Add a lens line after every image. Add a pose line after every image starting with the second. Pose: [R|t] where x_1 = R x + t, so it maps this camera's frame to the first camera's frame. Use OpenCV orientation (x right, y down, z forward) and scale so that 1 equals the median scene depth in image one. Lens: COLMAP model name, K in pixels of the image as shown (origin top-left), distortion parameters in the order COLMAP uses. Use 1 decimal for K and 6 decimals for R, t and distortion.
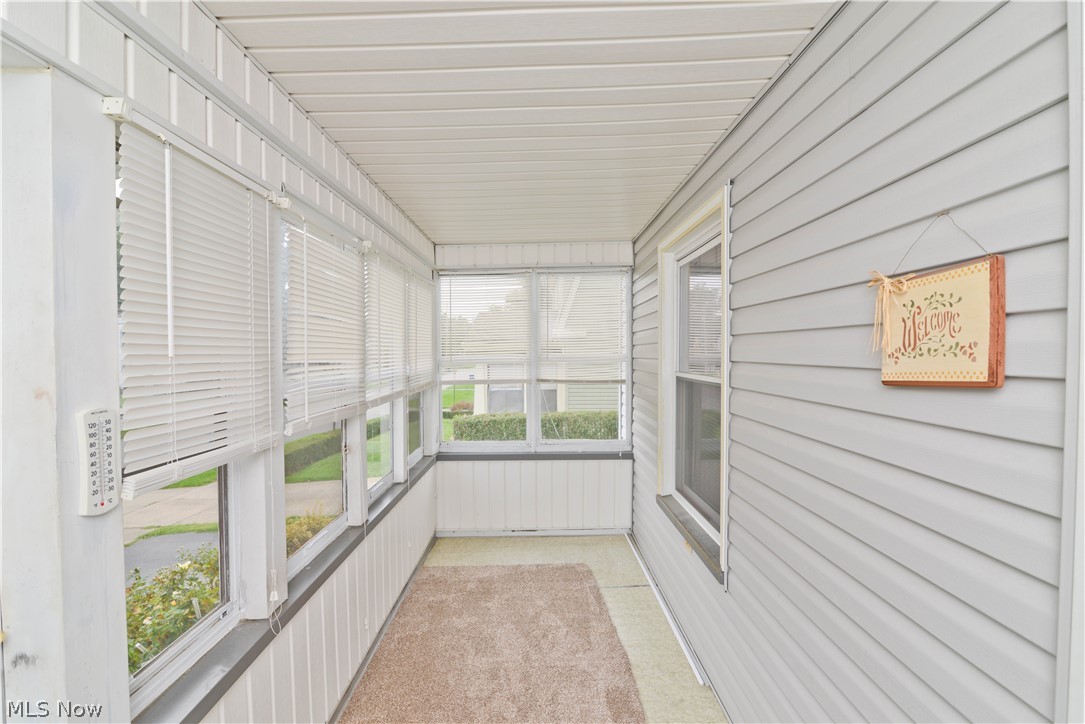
lens RADIAL K [[510.5, 0, 543.0], [0, 510.5, 364.8], [0, 0, 1]] dist [-0.017786, 0.000796]
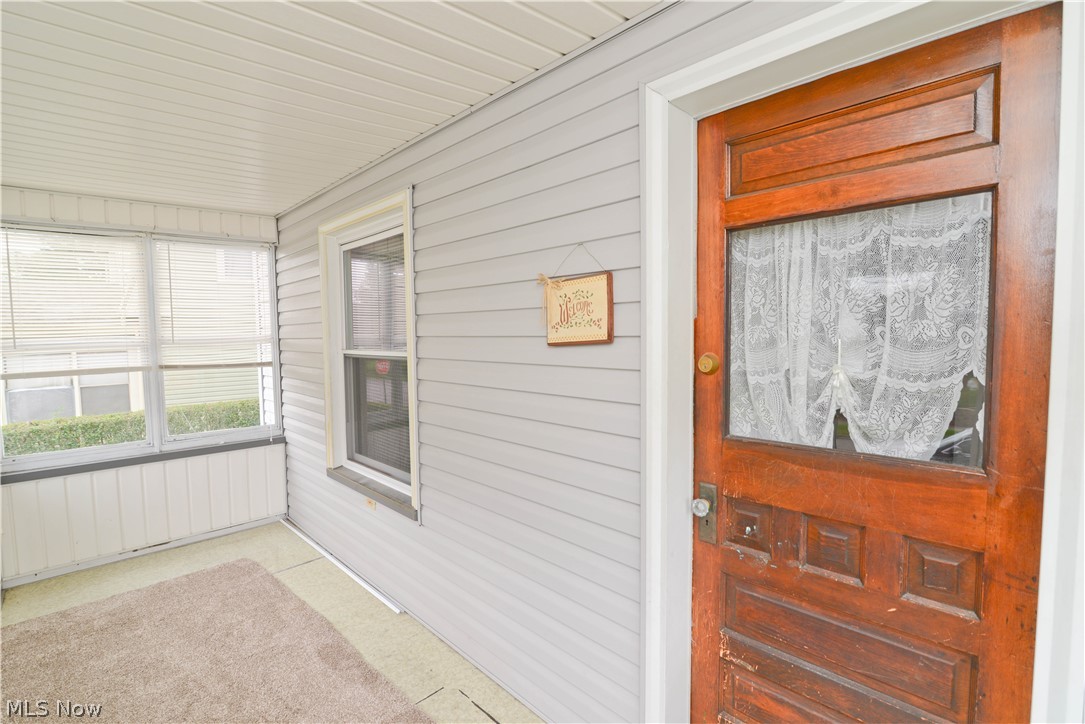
lens RADIAL K [[510.5, 0, 543.0], [0, 510.5, 364.8], [0, 0, 1]] dist [-0.017786, 0.000796]
pose [[0.726373, -0.047589, 0.685651, -0.167445], [0.026486, 0.998797, 0.041265, 0.012190], [-0.686790, -0.011814, 0.726760, -0.060503]]
